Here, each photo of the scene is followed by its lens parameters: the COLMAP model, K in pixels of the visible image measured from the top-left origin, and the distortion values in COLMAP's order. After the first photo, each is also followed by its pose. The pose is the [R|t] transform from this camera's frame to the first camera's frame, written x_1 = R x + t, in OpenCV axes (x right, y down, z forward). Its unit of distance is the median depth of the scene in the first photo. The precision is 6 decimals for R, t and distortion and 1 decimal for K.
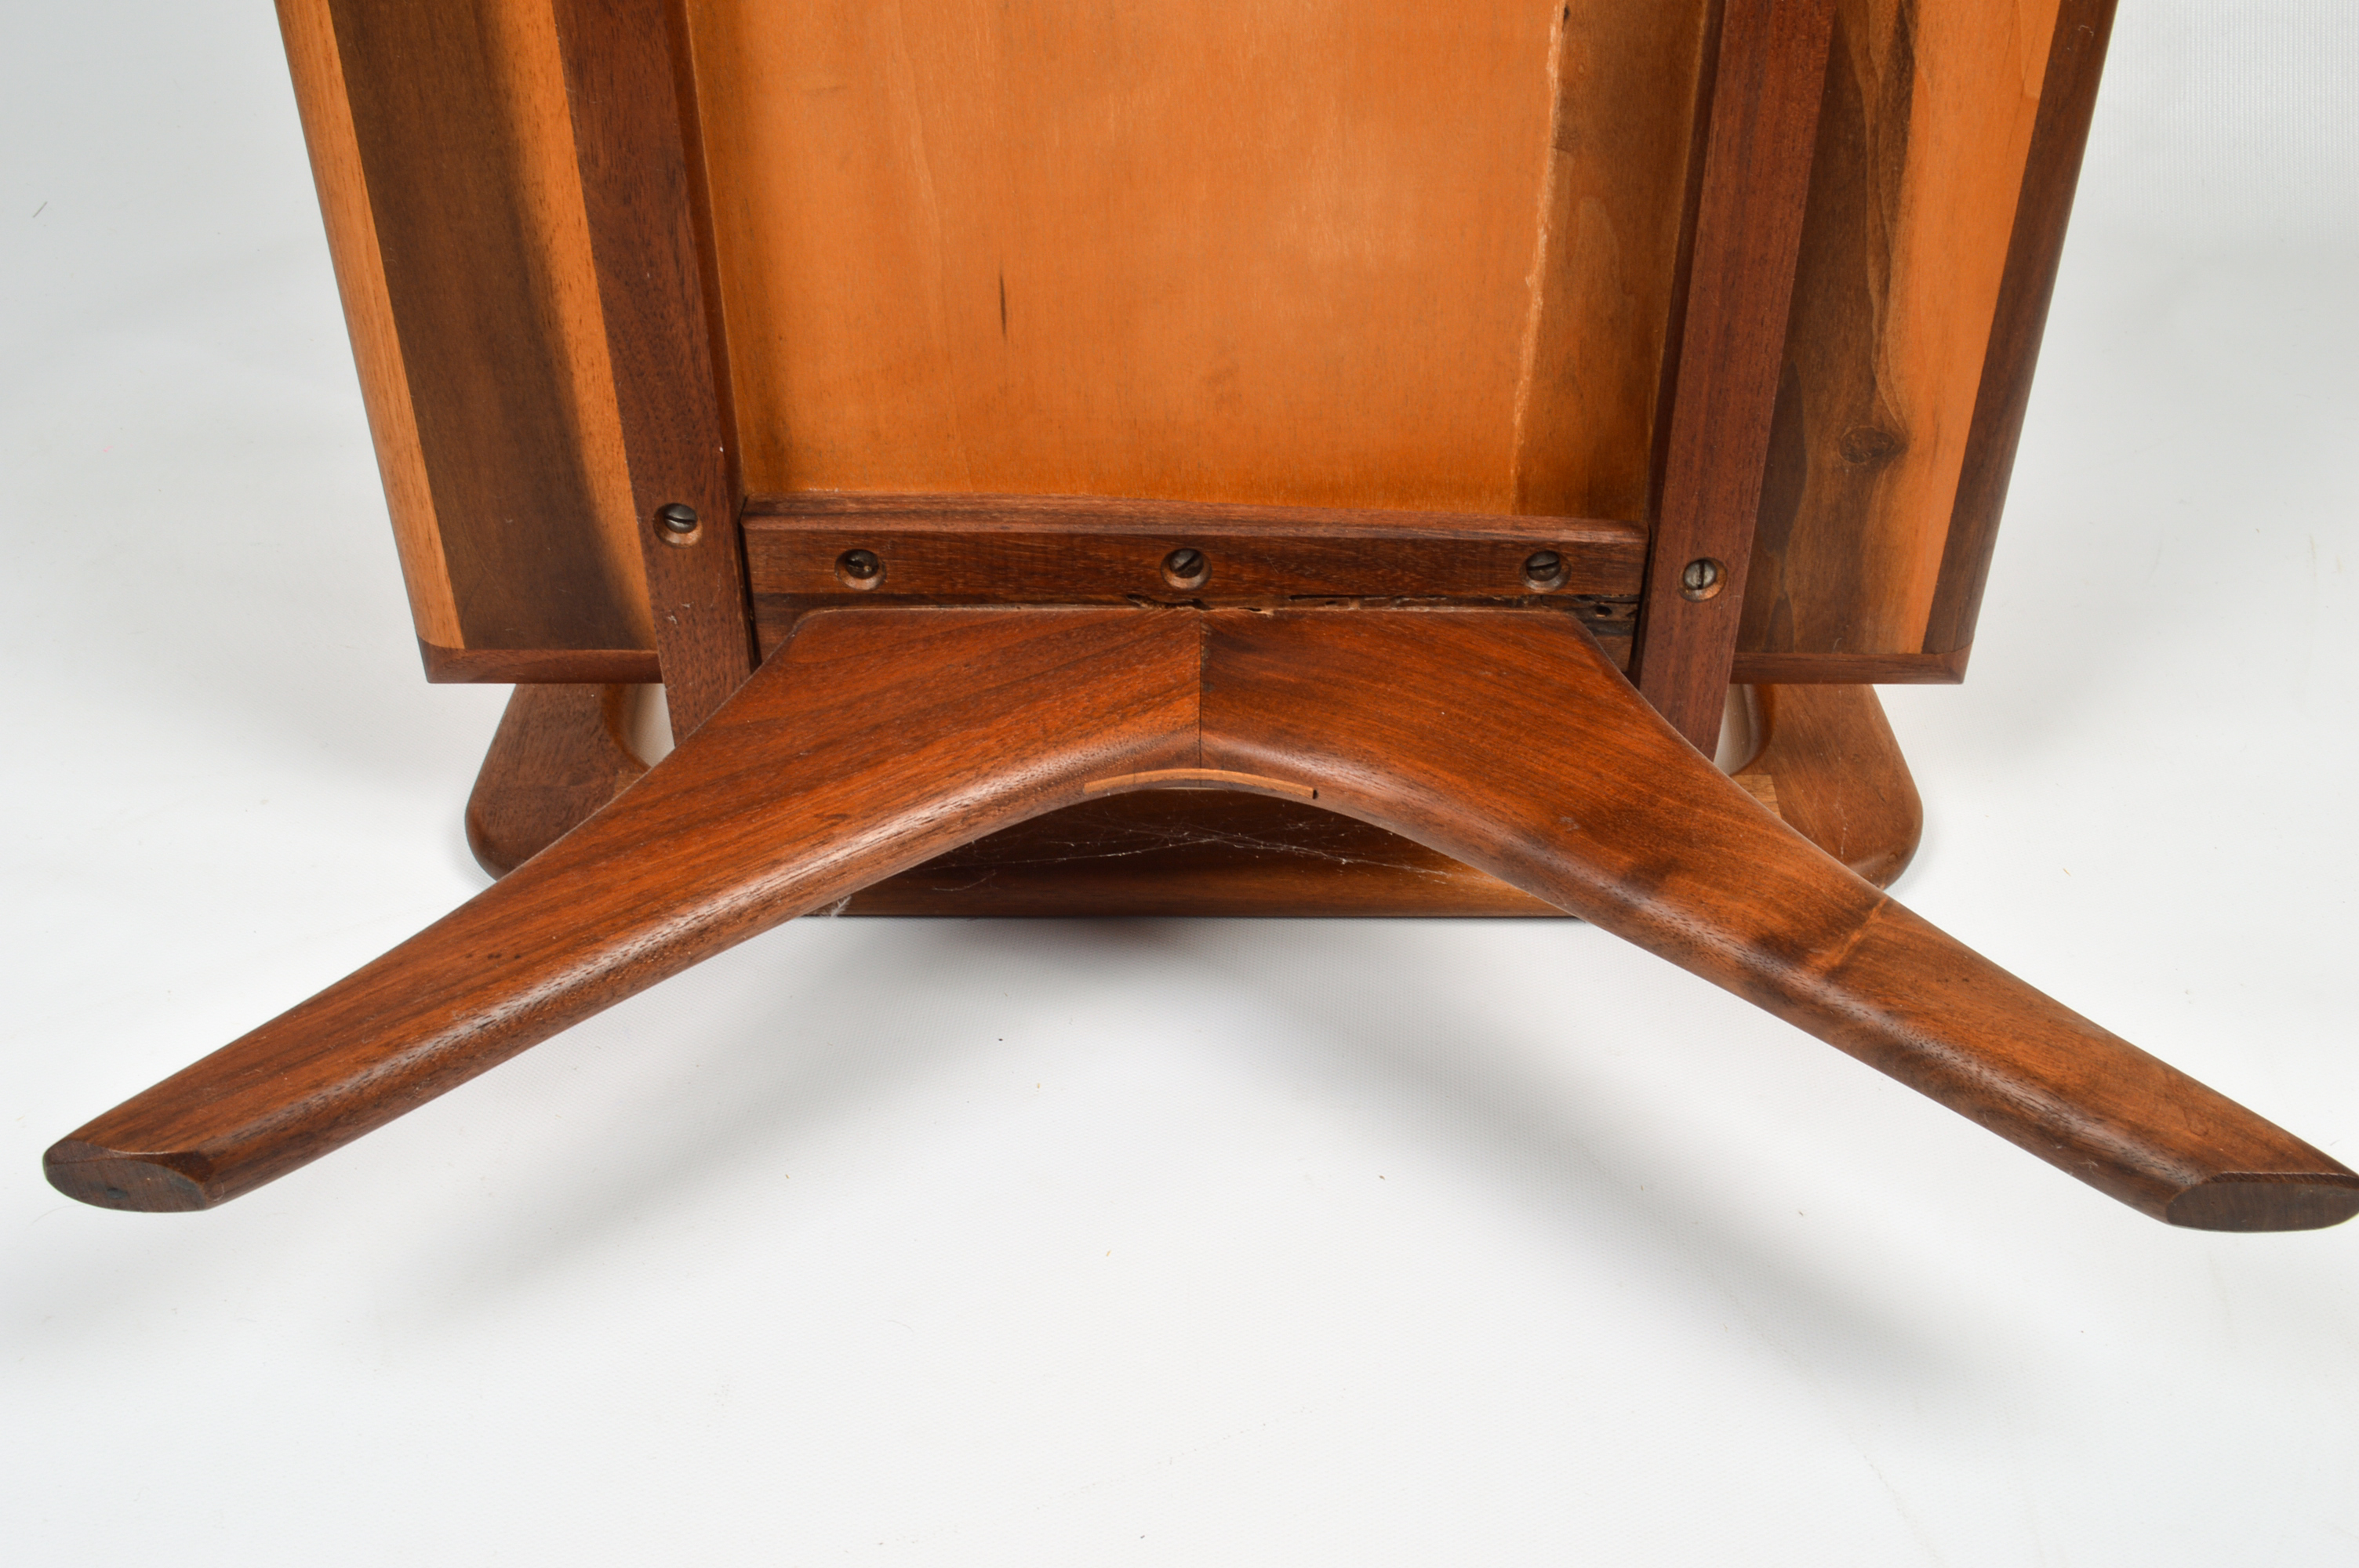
lens RADIAL K [[2277.7, 0, 1132.3], [0, 2277.7, 795.4], [0, 0, 1]] dist [-0.064983, 0.000000]
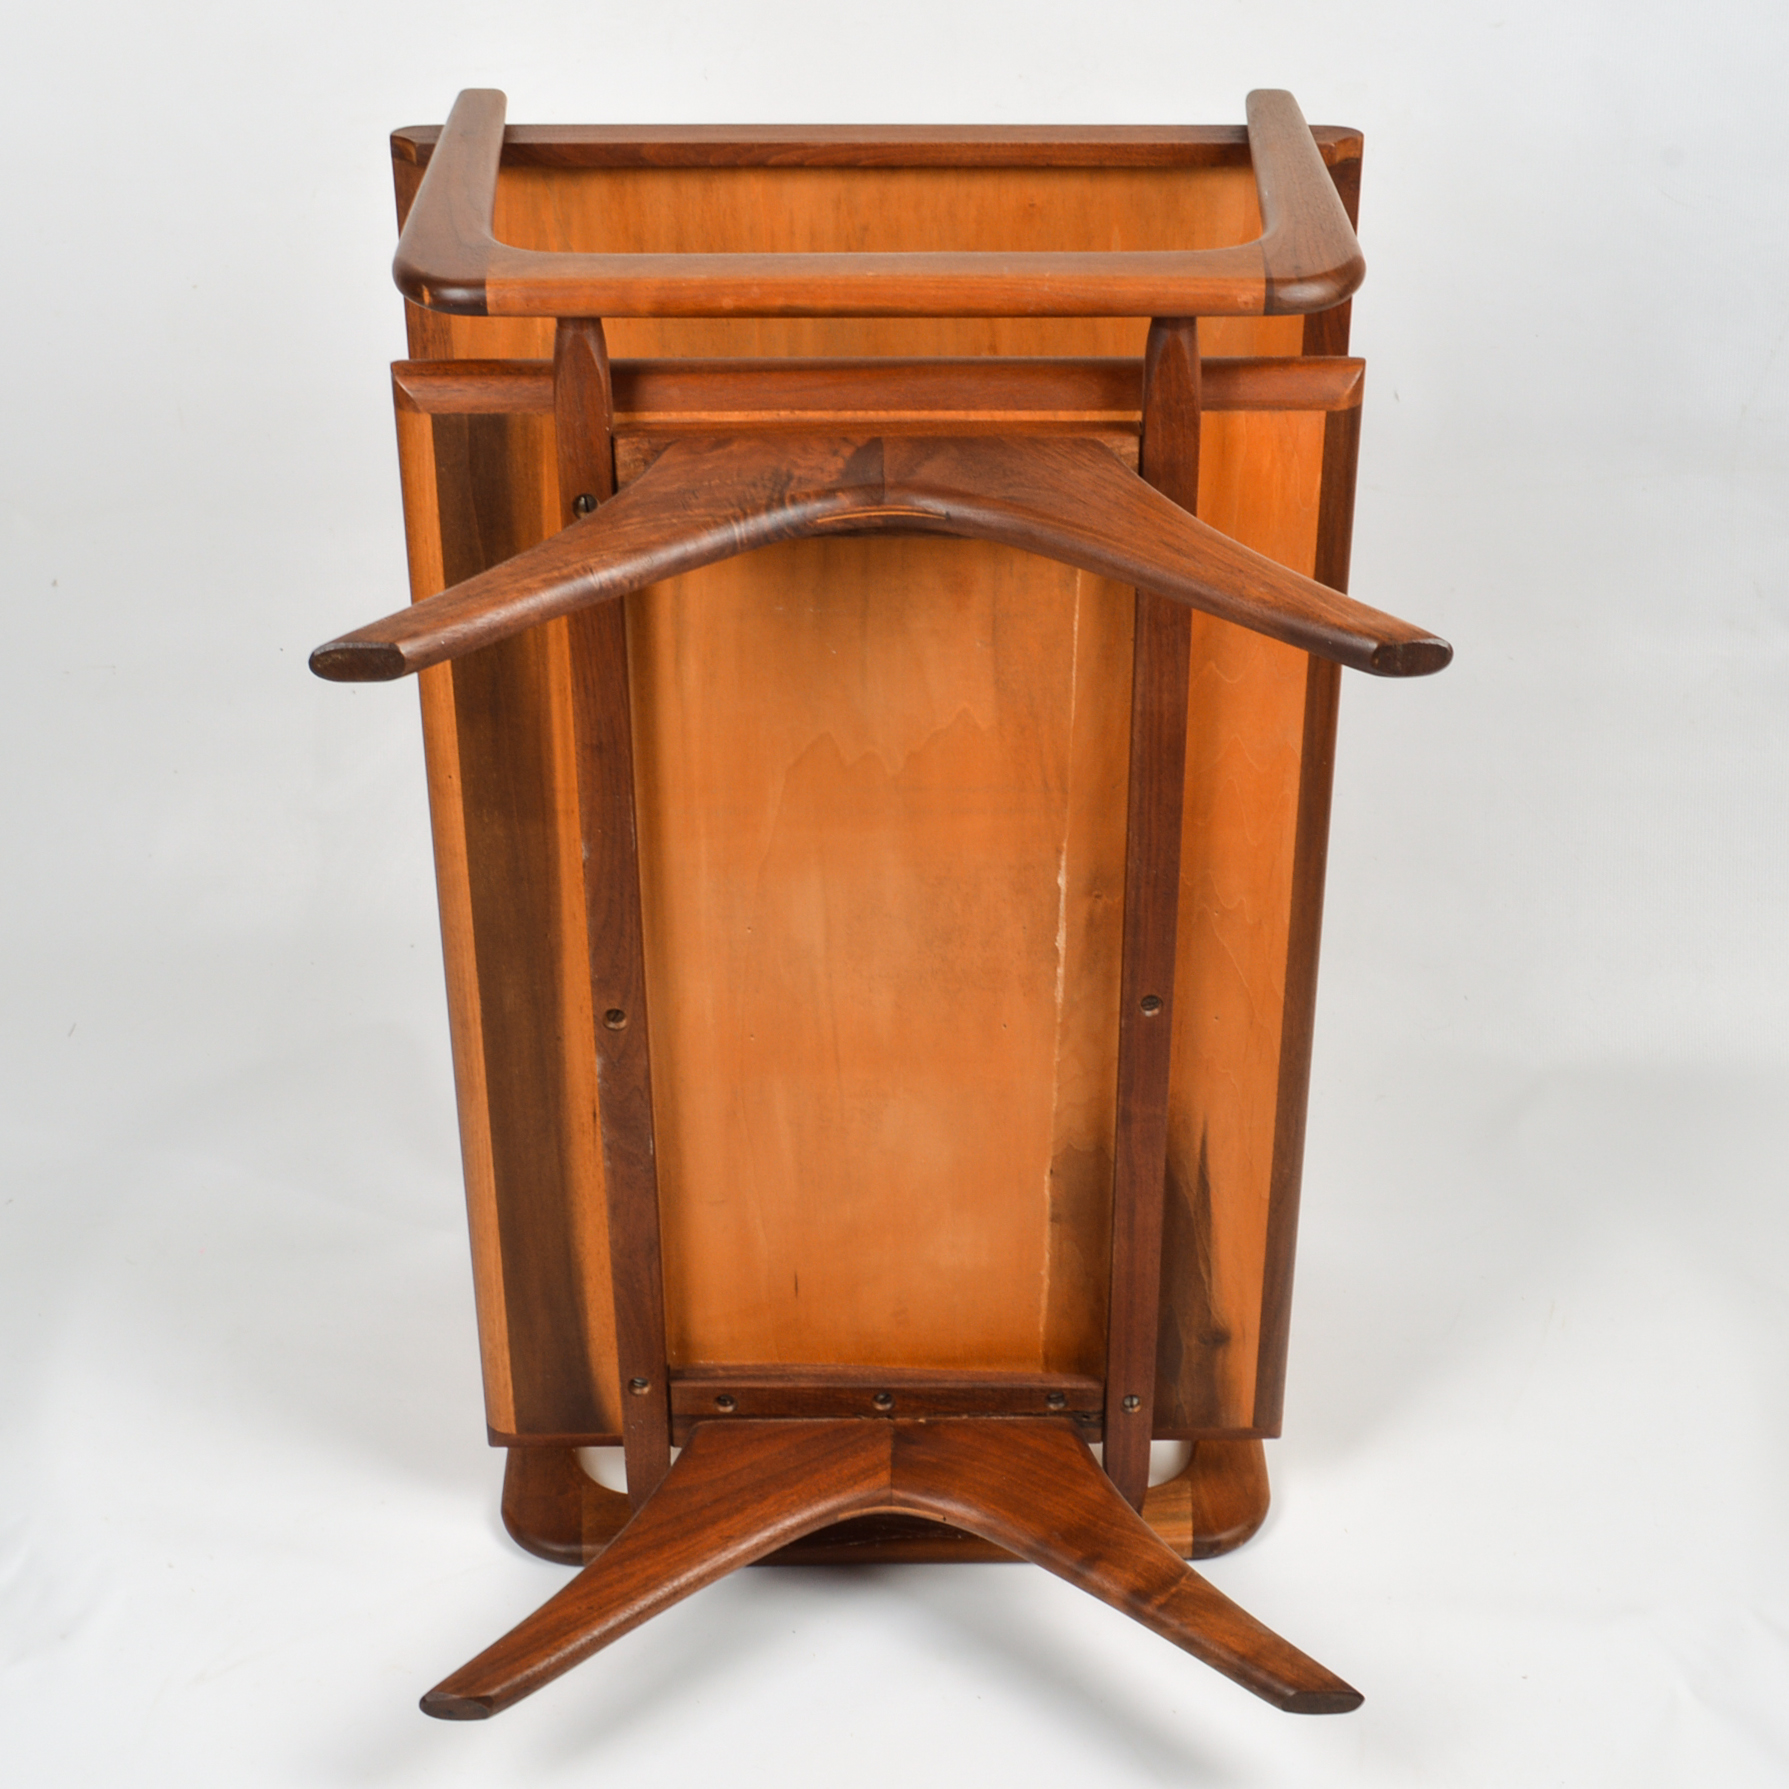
lens RADIAL K [[3179.6, 0, 897.0], [0, 3179.6, 894.8], [0, 0, 1]] dist [-0.059192, 0.000000]
pose [[0.999307, -0.008042, 0.036337, -0.068906], [0.011141, 0.996241, -0.085904, -0.328682], [-0.035510, 0.086250, 0.995641, -2.028096]]
